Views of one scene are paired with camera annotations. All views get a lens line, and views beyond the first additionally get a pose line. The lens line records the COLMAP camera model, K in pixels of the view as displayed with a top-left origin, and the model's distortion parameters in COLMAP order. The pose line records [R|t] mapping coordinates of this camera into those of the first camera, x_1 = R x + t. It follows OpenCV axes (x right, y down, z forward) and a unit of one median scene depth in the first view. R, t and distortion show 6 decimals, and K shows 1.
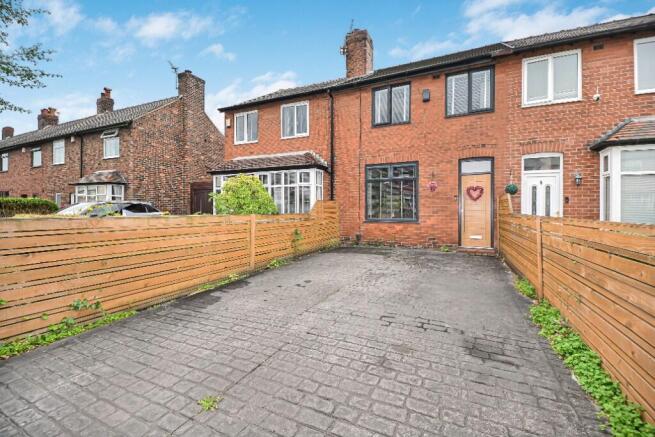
lens RADIAL K [[292.8, 0, 328.2], [0, 292.8, 210.2], [0, 0, 1]] dist [0.047111, -0.034222]
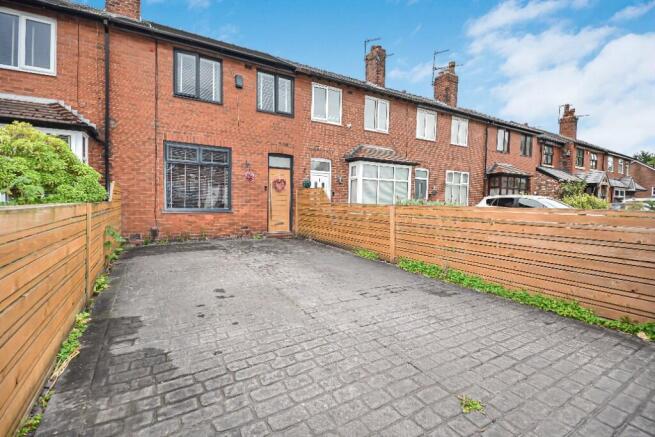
lens RADIAL K [[292.8, 0, 328.2], [0, 292.8, 210.2], [0, 0, 1]] dist [0.047111, -0.034222]
pose [[0.546336, -0.017453, 0.837384, -0.352856], [-0.012949, 0.999487, 0.029280, 0.004054], [-0.837466, -0.026840, 0.545830, 0.219486]]
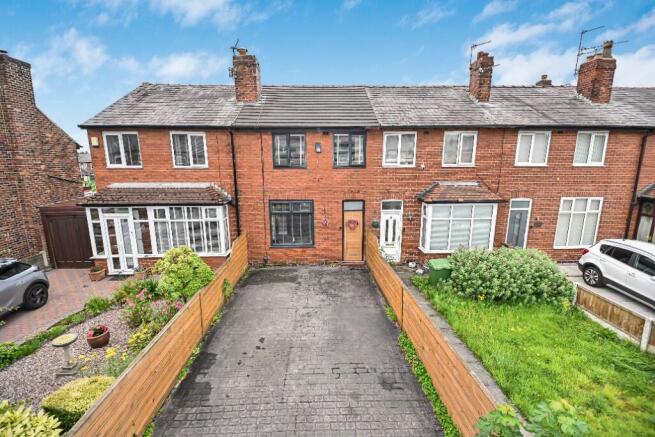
lens RADIAL K [[292.8, 0, 330.5], [0, 292.8, 218.8], [0, 0, 1]] dist [0.046913, -0.034267]
pose [[0.881860, -0.097828, 0.461252, -0.228663], [0.004066, 0.979781, 0.200031, -0.360519], [-0.471494, -0.174524, 0.864427, -0.138233]]
